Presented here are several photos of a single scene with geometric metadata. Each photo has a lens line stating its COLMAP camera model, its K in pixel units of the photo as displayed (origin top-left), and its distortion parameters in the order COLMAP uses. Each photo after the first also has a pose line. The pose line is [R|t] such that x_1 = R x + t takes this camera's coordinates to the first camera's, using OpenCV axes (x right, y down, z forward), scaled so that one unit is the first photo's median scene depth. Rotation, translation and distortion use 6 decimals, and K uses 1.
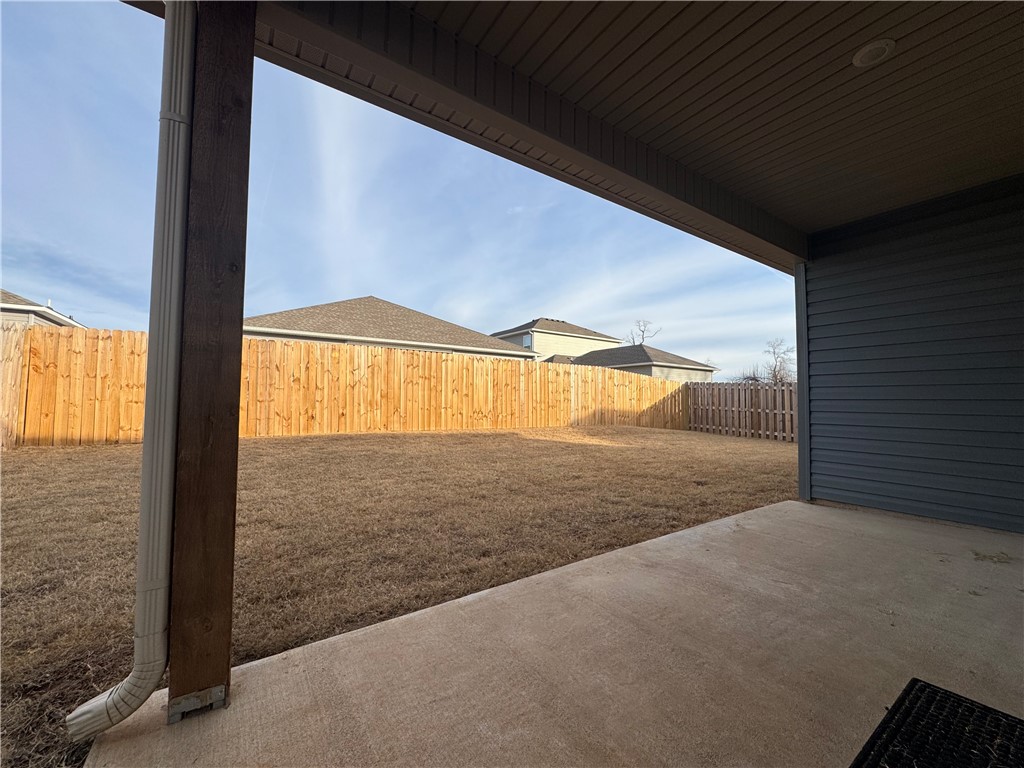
lens RADIAL K [[410.9, 0, 514.8], [0, 410.9, 382.2], [0, 0, 1]] dist [-0.001428, 0.000099]
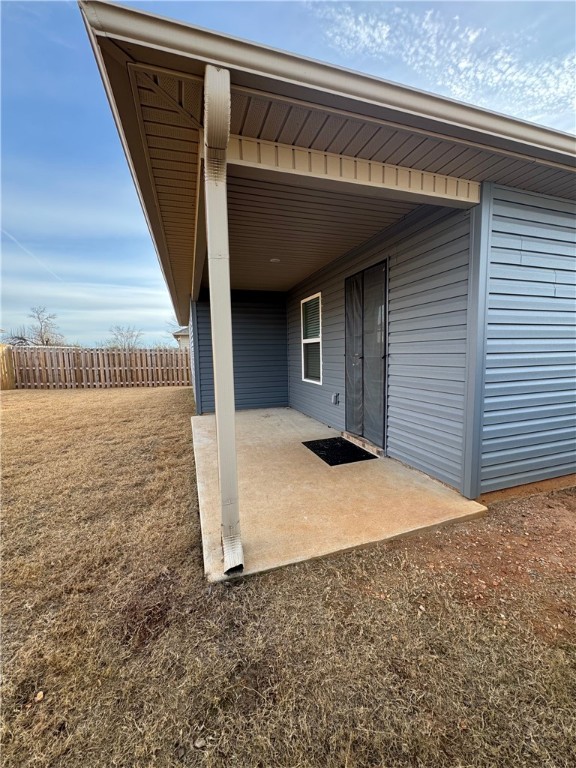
lens RADIAL K [[308.2, 0, 288.0], [0, 308.2, 384.0], [0, 0, 1]] dist [-0.001428, 0.000099]
pose [[0.295704, -0.110756, 0.948837, -0.180458], [-0.023026, 0.992141, 0.122987, -0.021385], [-0.955002, -0.058216, 0.290830, 0.027346]]
